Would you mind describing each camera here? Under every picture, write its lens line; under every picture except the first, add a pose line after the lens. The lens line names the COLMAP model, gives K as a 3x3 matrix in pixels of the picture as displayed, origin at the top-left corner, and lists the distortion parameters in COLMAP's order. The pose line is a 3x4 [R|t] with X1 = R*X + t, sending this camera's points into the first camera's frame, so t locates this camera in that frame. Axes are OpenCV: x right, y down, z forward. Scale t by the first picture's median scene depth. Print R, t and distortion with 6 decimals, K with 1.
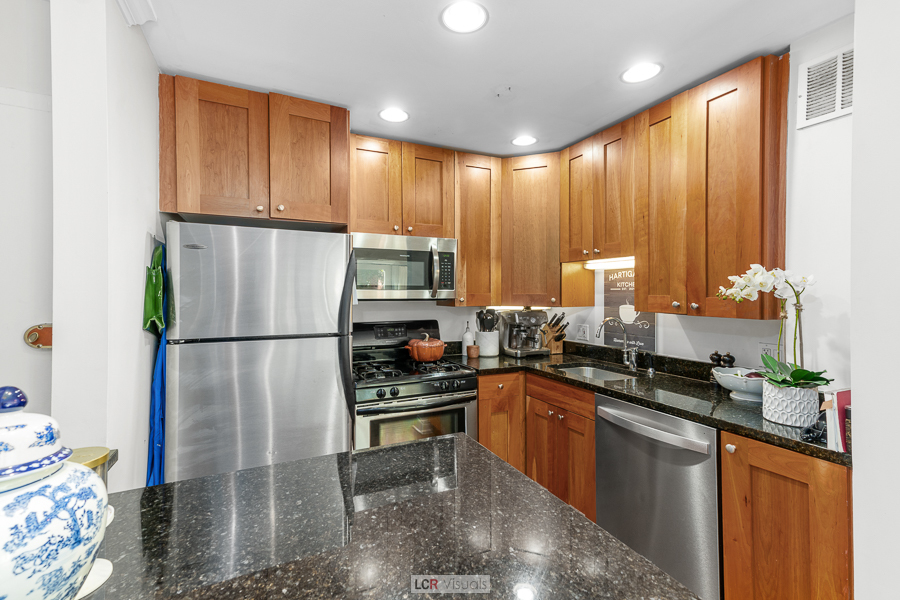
lens RADIAL K [[411.1, 0, 450.0], [0, 411.1, 296.1], [0, 0, 1]] dist [0.041404, -0.000989]
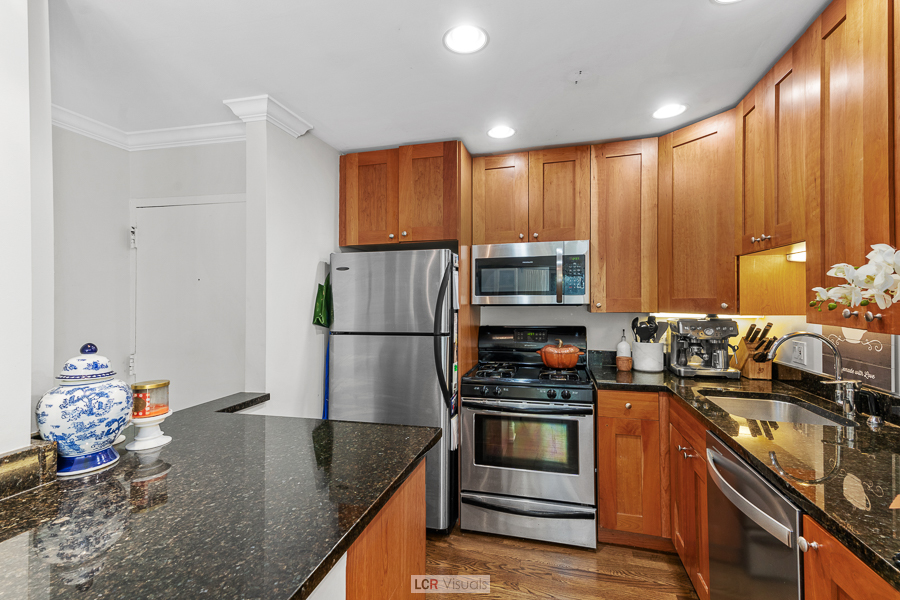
lens RADIAL K [[411.1, 0, 468.1], [0, 411.1, 298.5], [0, 0, 1]] dist [0.041404, -0.000989]
pose [[0.763700, -0.010030, -0.645494, 0.415066], [0.005820, 0.999946, -0.008652, 0.000109], [0.645545, 0.002850, 0.763717, 0.114036]]
